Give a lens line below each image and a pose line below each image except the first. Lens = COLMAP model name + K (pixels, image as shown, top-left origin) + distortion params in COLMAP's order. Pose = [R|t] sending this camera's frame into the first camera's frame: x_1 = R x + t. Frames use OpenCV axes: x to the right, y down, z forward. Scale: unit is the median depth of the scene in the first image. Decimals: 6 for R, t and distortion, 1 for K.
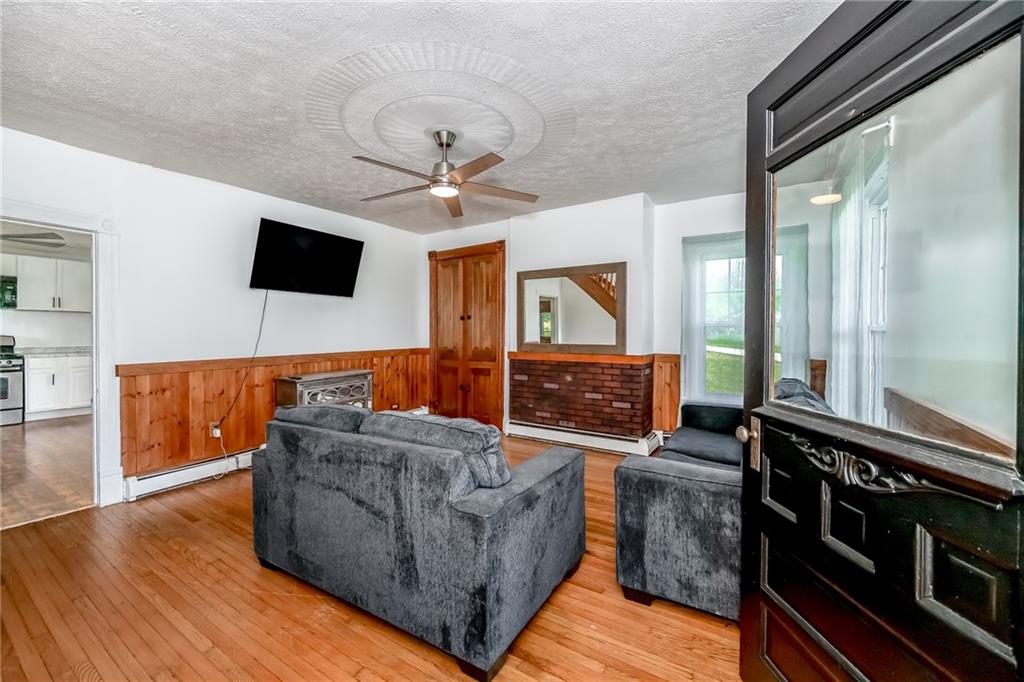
lens RADIAL K [[425.1, 0, 517.6], [0, 425.1, 335.6], [0, 0, 1]] dist [0.000442, 0.000013]
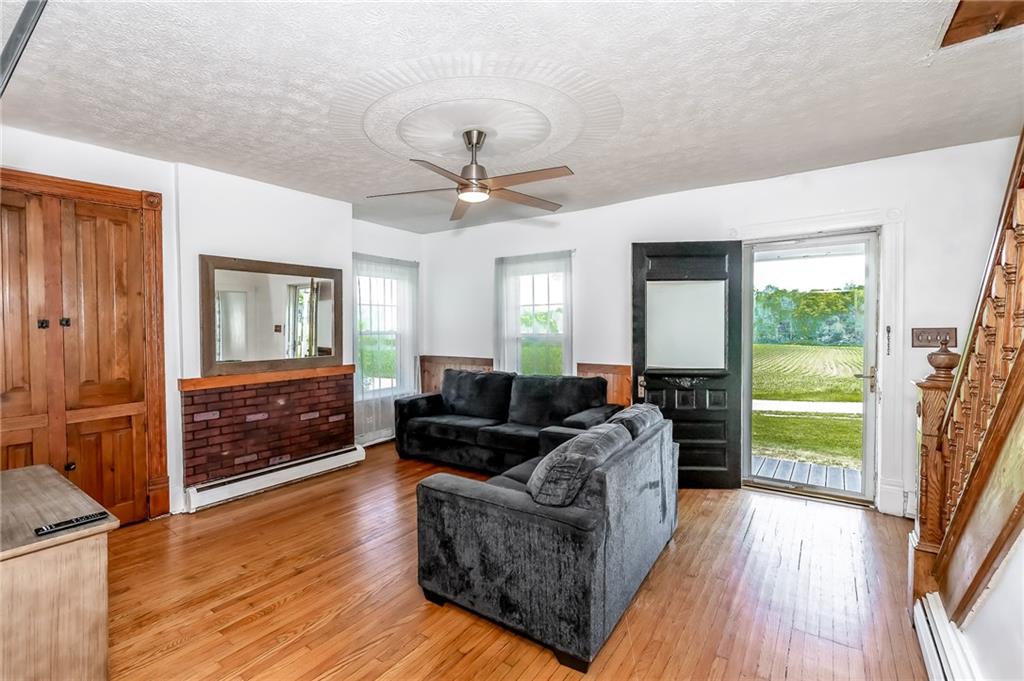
lens RADIAL K [[425.1, 0, 517.6], [0, 425.1, 335.1], [0, 0, 1]] dist [0.000442, 0.000013]
pose [[0.075941, -0.020669, 0.996898, -0.659539], [0.014836, 0.999698, 0.019597, -0.034899], [-0.997002, 0.013302, 0.076225, 0.510120]]
